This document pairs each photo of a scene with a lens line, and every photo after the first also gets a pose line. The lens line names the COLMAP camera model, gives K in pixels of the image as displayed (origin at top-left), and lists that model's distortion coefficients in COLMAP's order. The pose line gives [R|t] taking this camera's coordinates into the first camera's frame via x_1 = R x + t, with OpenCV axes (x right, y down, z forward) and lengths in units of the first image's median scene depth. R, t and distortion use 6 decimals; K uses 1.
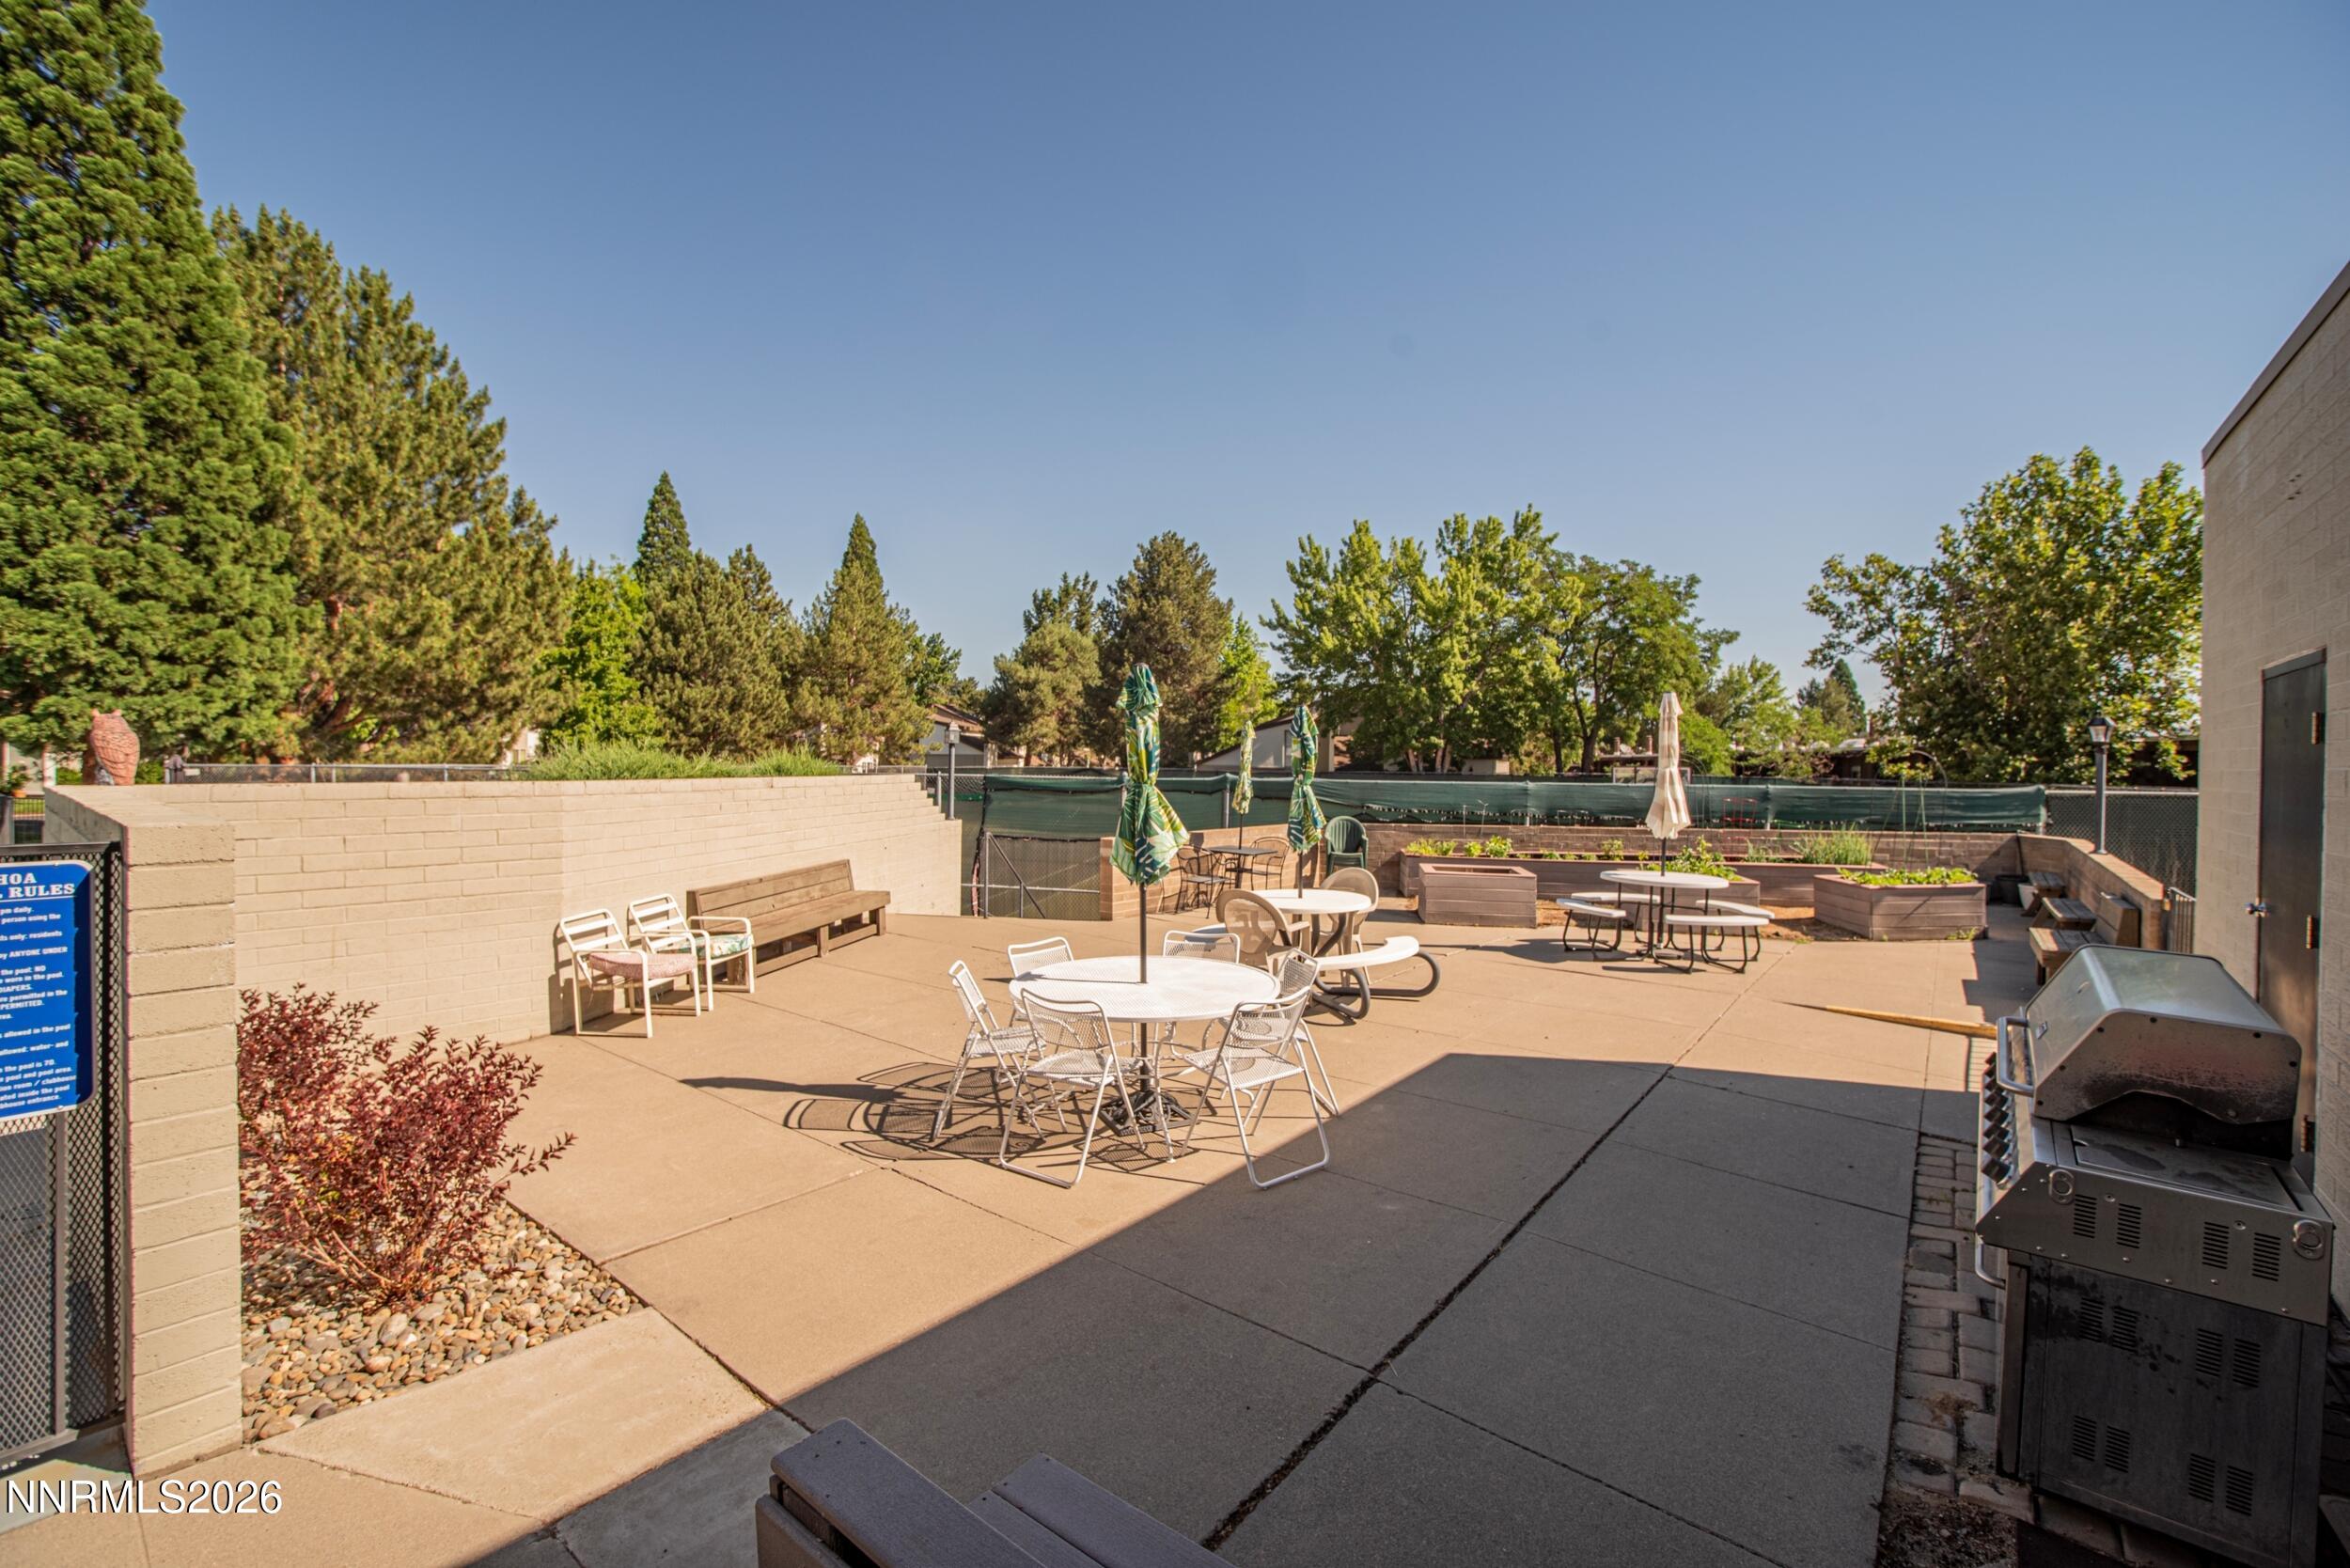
lens RADIAL K [[997.9, 0, 1162.3], [0, 997.9, 763.3], [0, 0, 1]] dist [-0.042462, 0.013993]
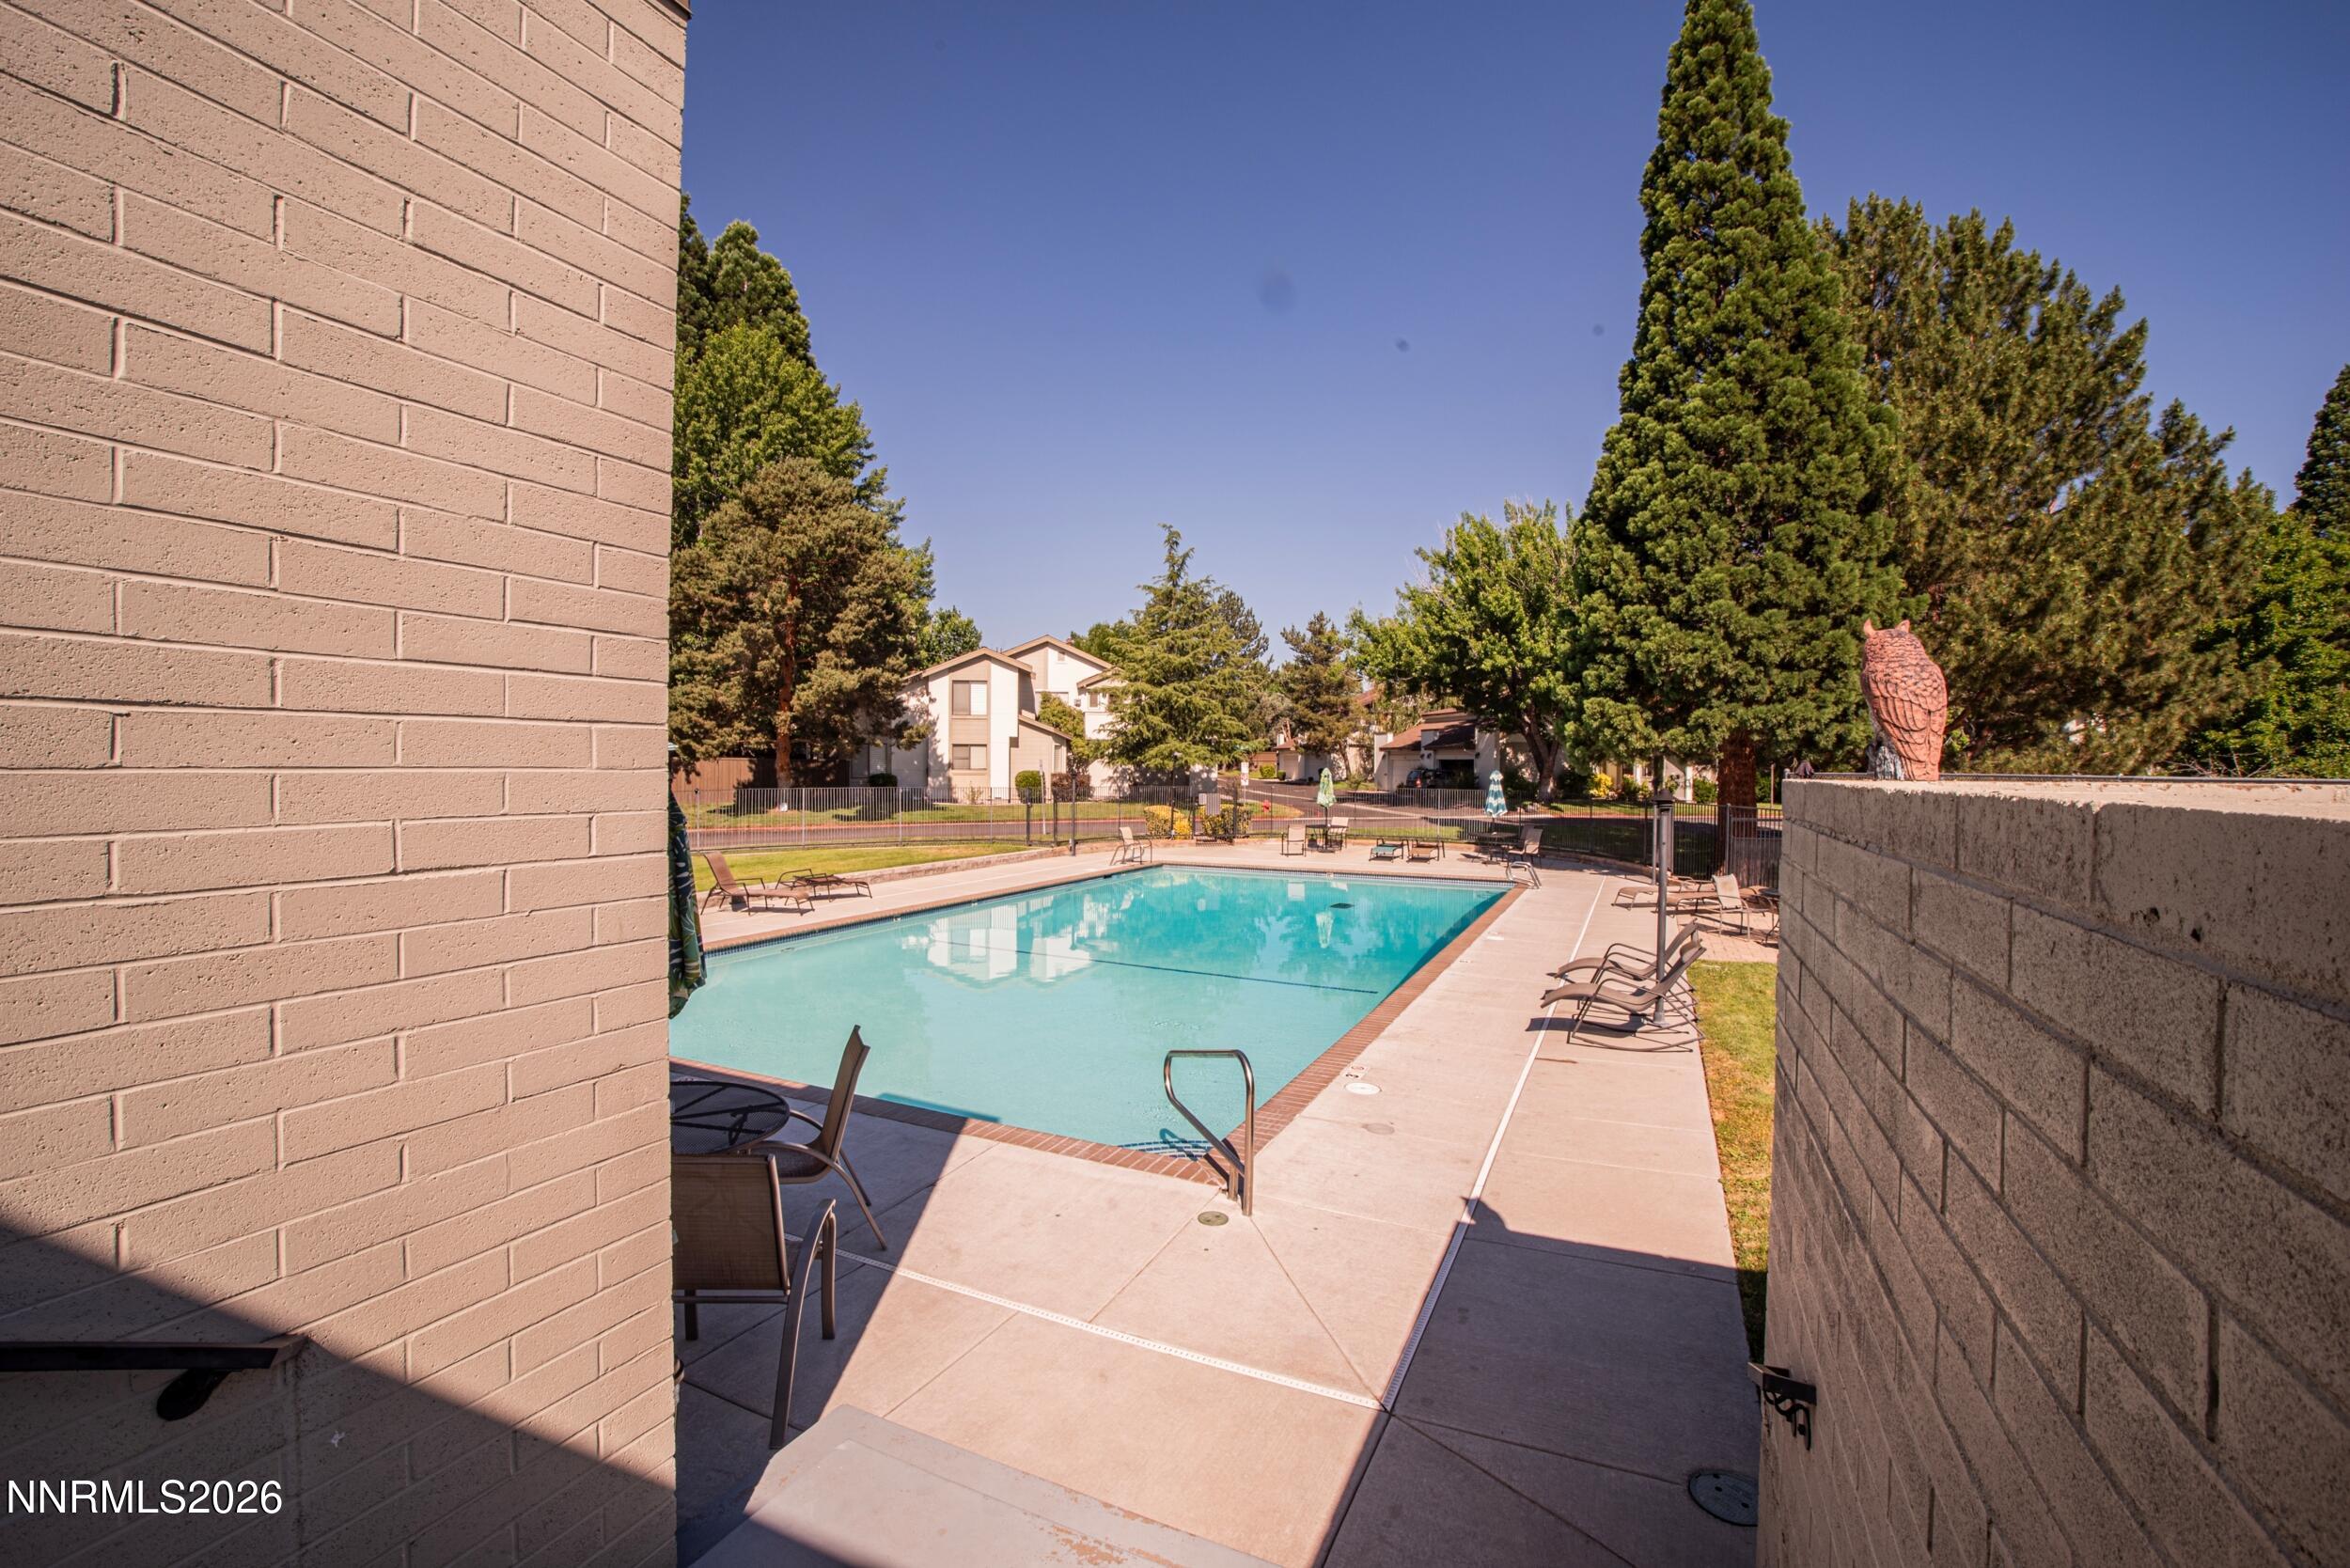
lens RADIAL K [[997.9, 0, 1162.3], [0, 997.9, 763.3], [0, 0, 1]] dist [-0.042462, 0.013993]
pose [[0.227476, -0.008461, -0.973747, -0.167932], [-0.007027, 0.999922, -0.010330, 0.006804], [0.973758, 0.009192, 0.227399, 0.127701]]
